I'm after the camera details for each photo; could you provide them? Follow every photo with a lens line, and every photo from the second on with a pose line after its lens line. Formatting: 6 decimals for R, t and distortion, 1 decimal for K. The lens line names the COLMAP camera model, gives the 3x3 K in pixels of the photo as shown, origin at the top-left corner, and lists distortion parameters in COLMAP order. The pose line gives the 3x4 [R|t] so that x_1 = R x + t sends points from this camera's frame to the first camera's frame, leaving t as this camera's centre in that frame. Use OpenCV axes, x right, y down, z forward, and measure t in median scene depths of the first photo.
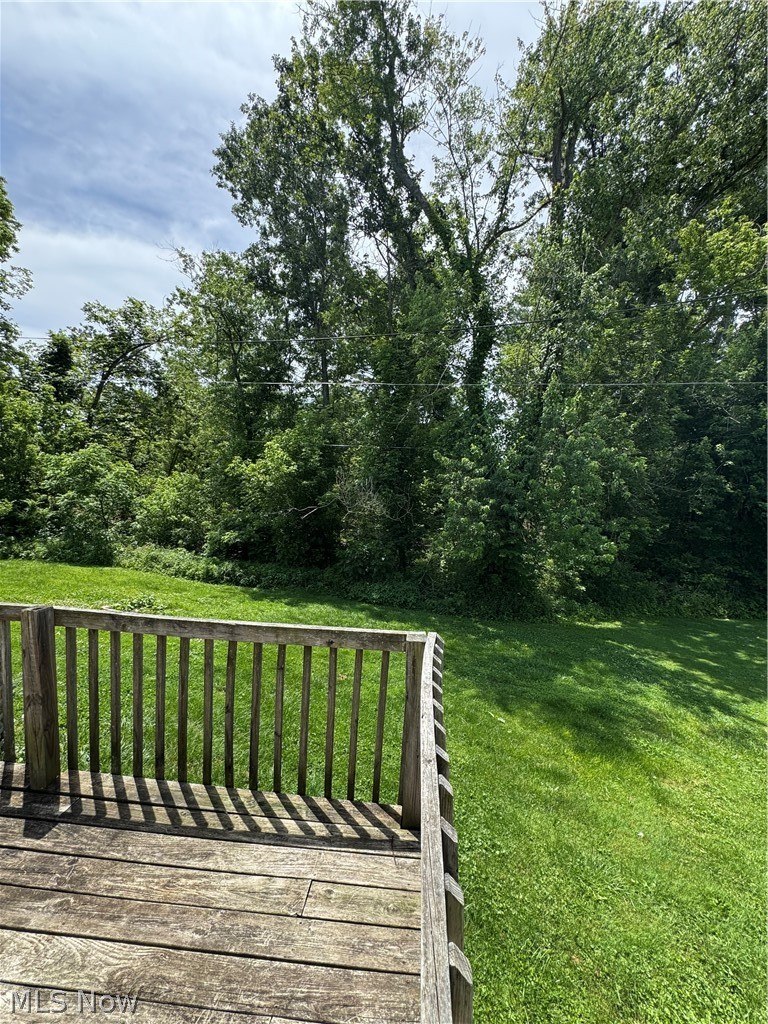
lens RADIAL K [[408.8, 0, 391.2], [0, 408.8, 521.7], [0, 0, 1]] dist [-0.001830, -0.000206]
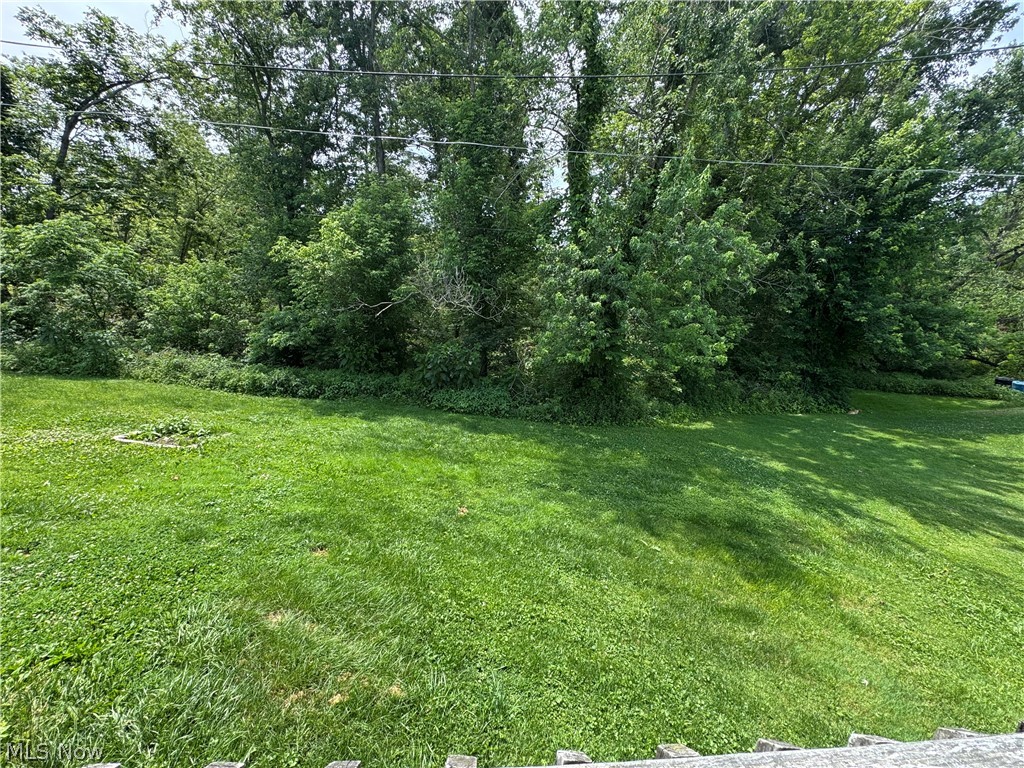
lens RADIAL K [[408.8, 0, 514.7], [0, 408.8, 384.1], [0, 0, 1]] dist [-0.001830, -0.000206]
pose [[0.984608, -0.026740, 0.172719, -0.077855], [-0.000152, 0.988096, 0.153838, -0.000050], [-0.174776, -0.151496, 0.972883, 0.112062]]
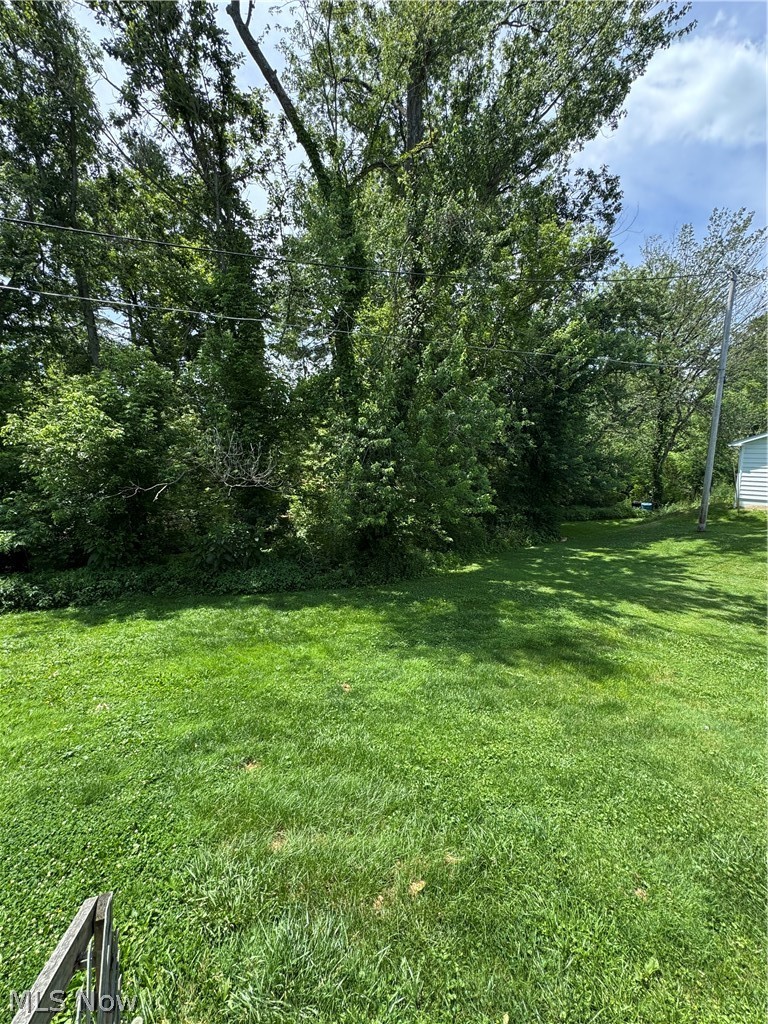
lens RADIAL K [[408.8, 0, 379.6], [0, 408.8, 518.6], [0, 0, 1]] dist [-0.001830, -0.000206]
pose [[0.851568, -0.118665, 0.510638, -0.225353], [0.080320, 0.992077, 0.096597, -0.012696], [-0.518055, -0.041244, 0.854352, 0.147061]]
